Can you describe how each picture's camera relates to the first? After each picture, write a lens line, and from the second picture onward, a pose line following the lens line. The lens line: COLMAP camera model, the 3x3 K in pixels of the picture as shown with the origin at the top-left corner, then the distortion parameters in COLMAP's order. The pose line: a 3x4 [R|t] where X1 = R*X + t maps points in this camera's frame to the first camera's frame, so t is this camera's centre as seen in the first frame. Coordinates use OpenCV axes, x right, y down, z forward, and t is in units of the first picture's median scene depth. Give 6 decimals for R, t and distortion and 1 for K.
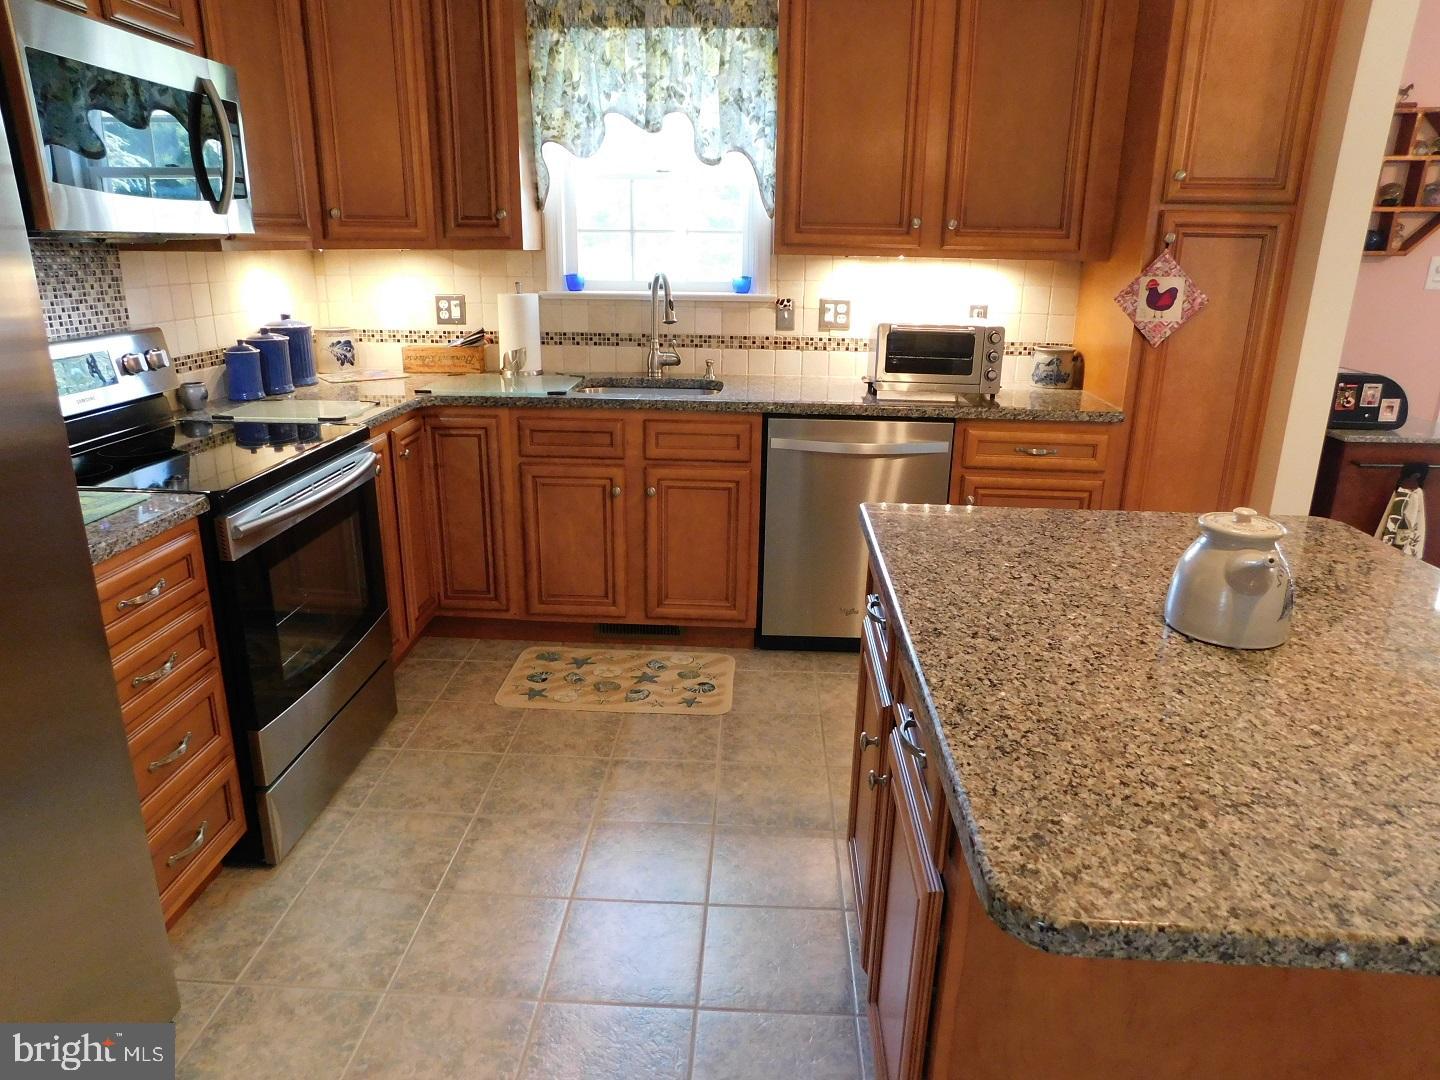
lens RADIAL K [[949.2, 0, 719.3], [0, 949.2, 536.0], [0, 0, 1]] dist [-0.049479, 0.024538]
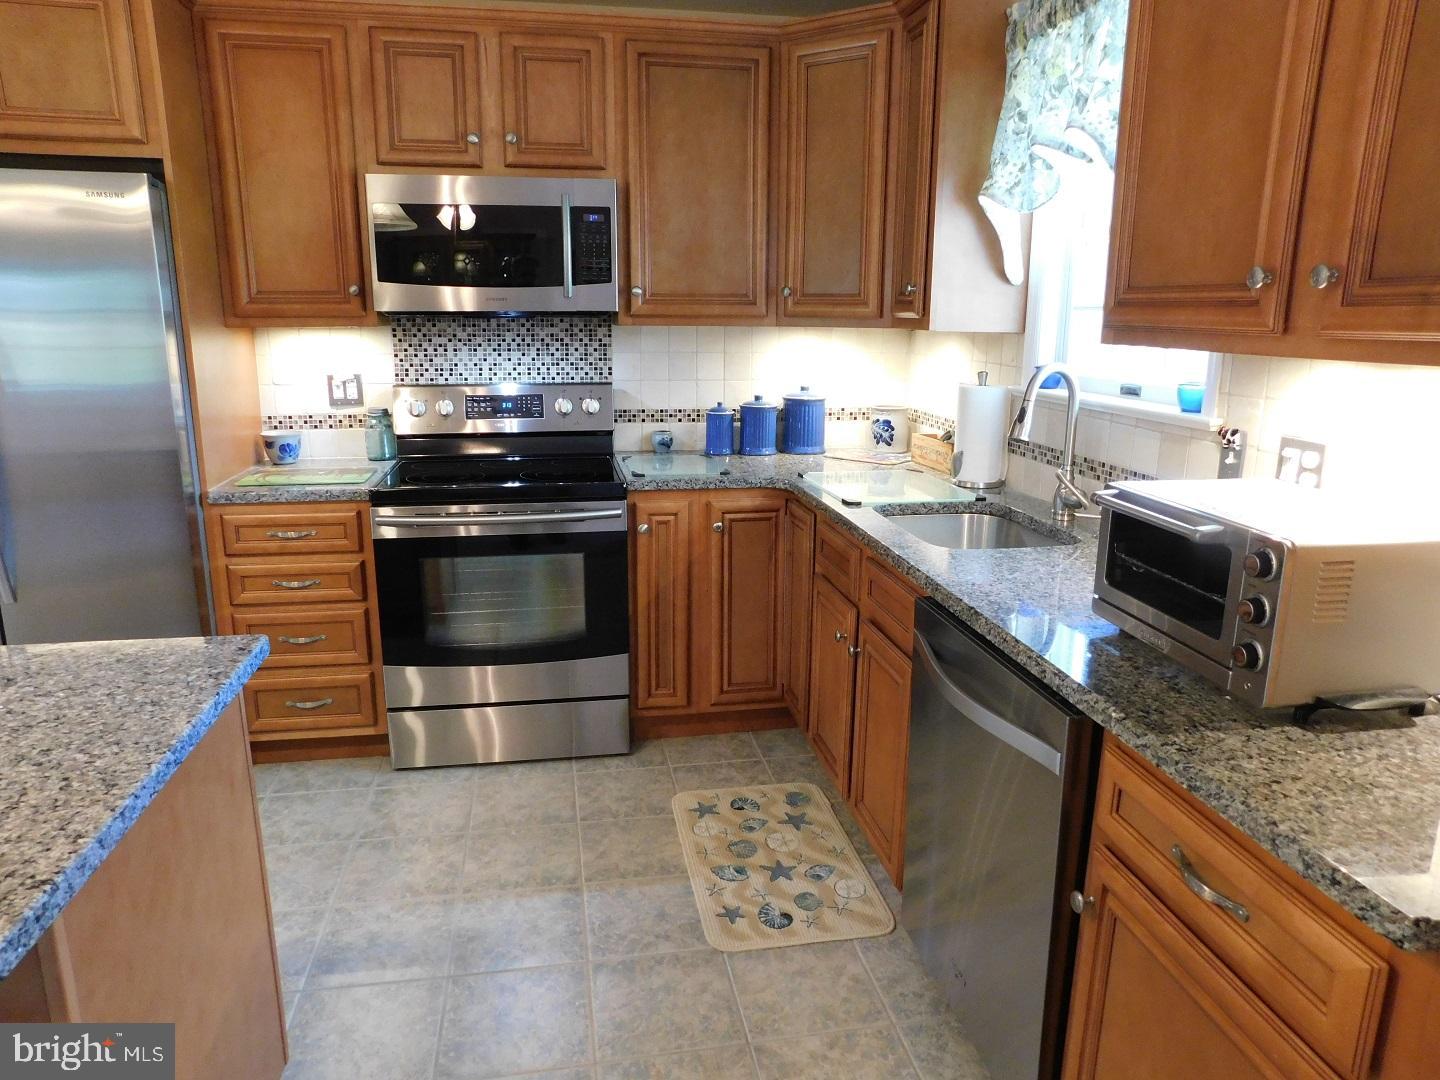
lens RADIAL K [[949.2, 0, 717.1], [0, 949.2, 544.0], [0, 0, 1]] dist [-0.049479, 0.024538]
pose [[0.227231, 0.220677, -0.948508, 0.615604], [-0.294357, 0.943992, 0.149108, -0.214223], [0.928289, 0.245318, 0.279462, 0.701944]]
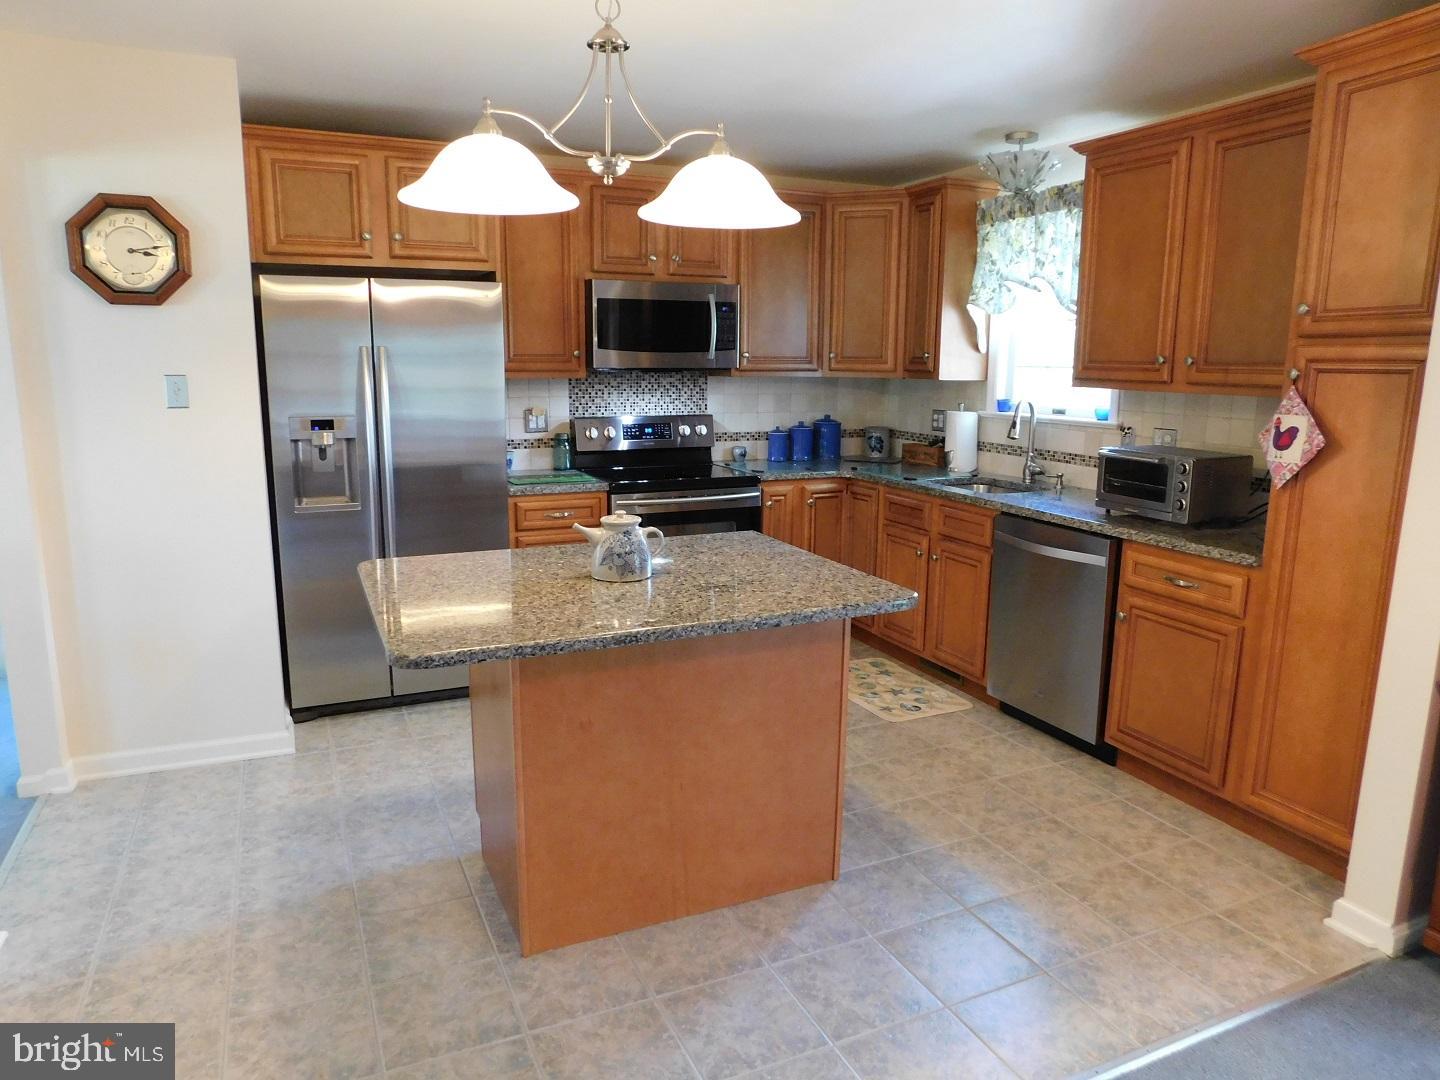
lens RADIAL K [[949.2, 0, 720.3], [0, 949.2, 542.5], [0, 0, 1]] dist [-0.049479, 0.024538]
pose [[0.465147, 0.160147, -0.870627, 0.982583], [-0.265191, 0.963540, 0.035555, -0.036799], [0.844578, 0.214344, 0.490658, 0.093669]]
